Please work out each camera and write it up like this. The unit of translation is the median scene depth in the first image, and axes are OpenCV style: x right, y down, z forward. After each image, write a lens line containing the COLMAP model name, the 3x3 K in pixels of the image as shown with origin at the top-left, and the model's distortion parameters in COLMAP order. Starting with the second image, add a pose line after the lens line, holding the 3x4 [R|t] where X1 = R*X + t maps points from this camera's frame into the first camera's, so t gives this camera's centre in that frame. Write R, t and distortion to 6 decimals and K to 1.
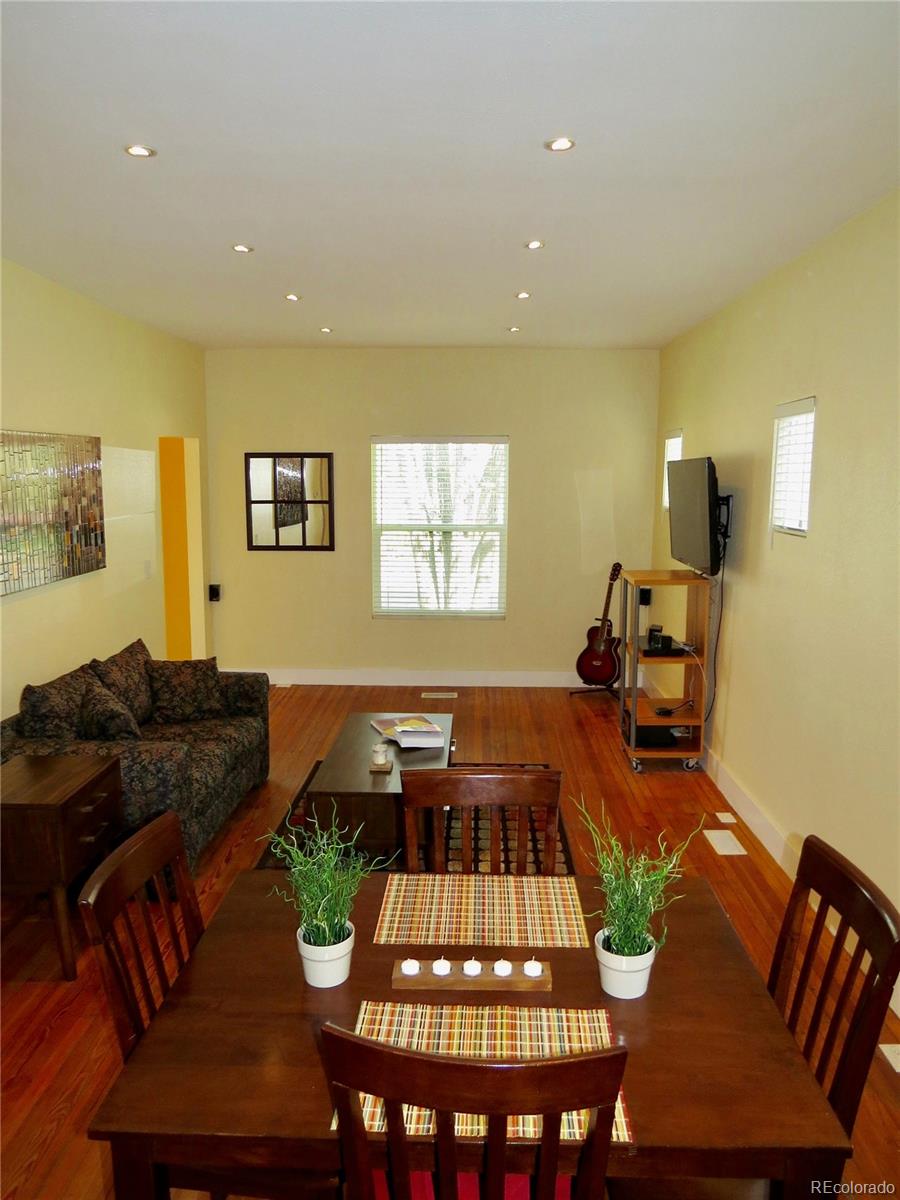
lens RADIAL K [[856.6, 0, 449.8], [0, 856.6, 587.6], [0, 0, 1]] dist [-0.020551, 0.001551]
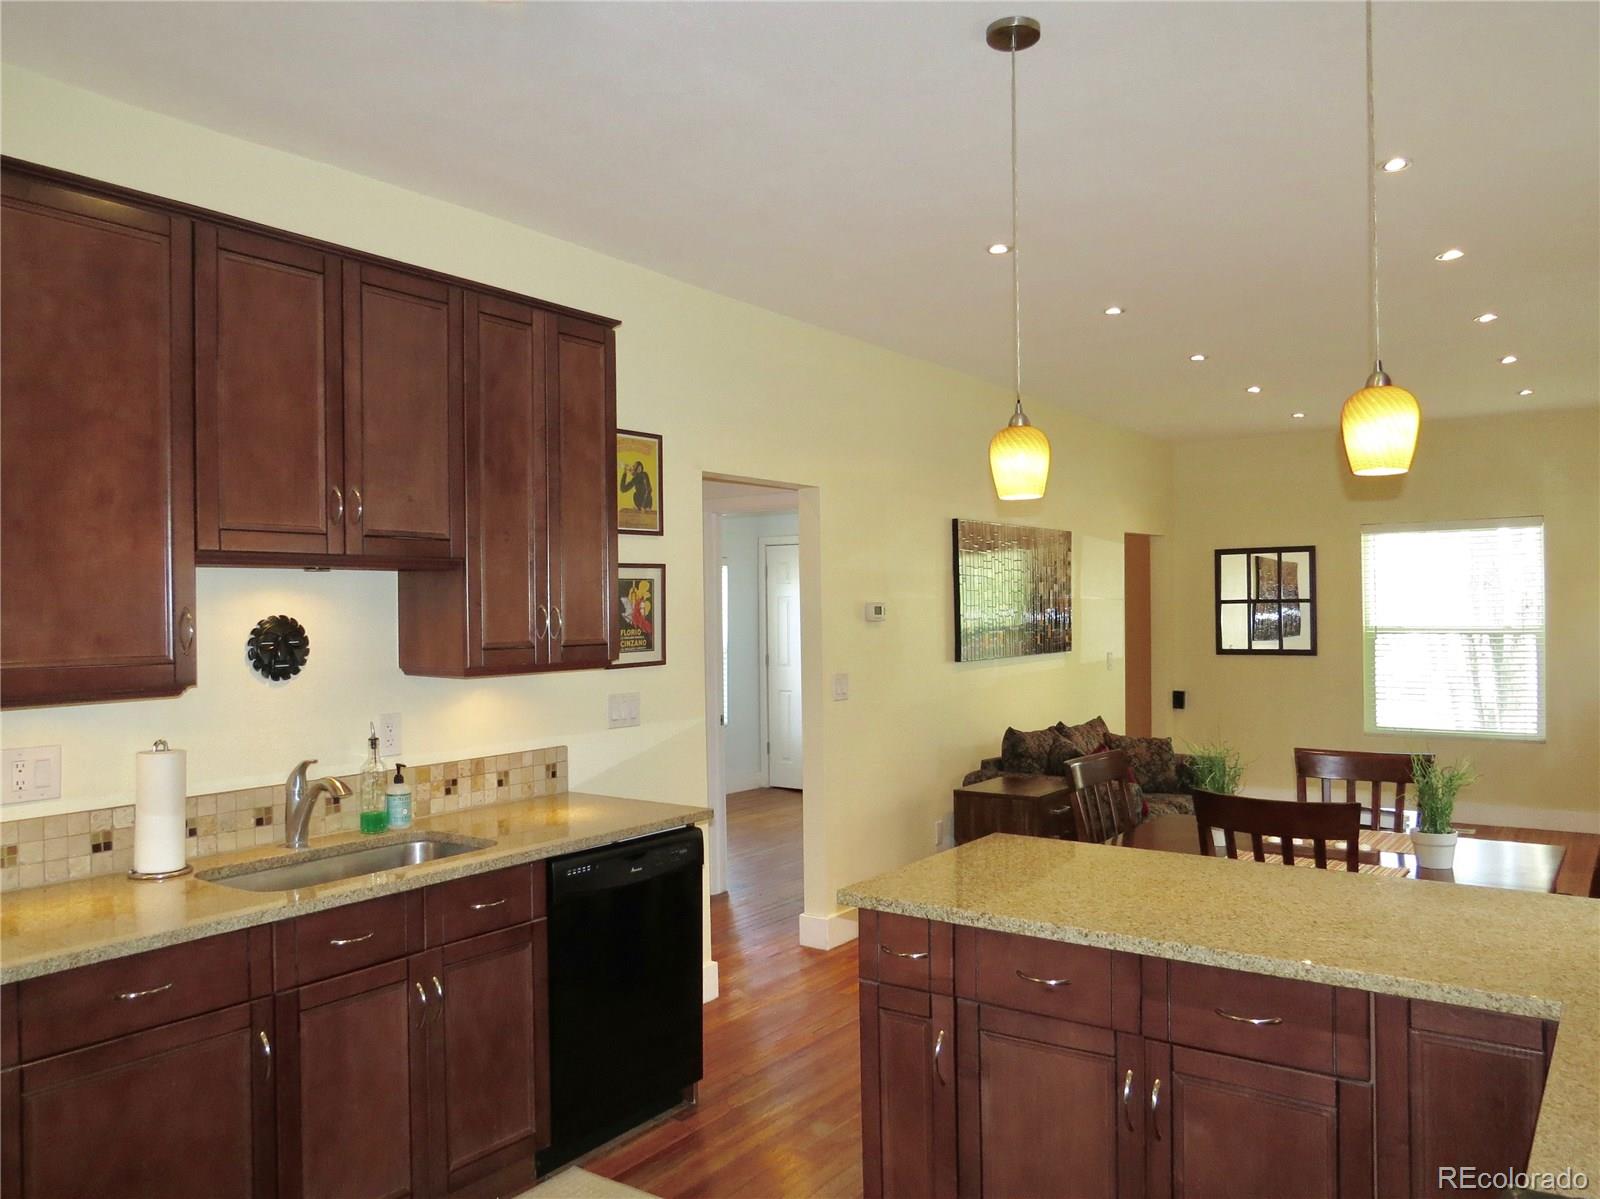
lens RADIAL K [[1142.1, 0, 810.2], [0, 1142.1, 596.9], [0, 0, 1]] dist [-0.020551, 0.001551]
pose [[0.827185, -0.011694, -0.561808, 0.129987], [-0.068876, 0.990135, -0.122020, 0.106278], [0.557692, 0.139628, 0.818220, -0.361674]]
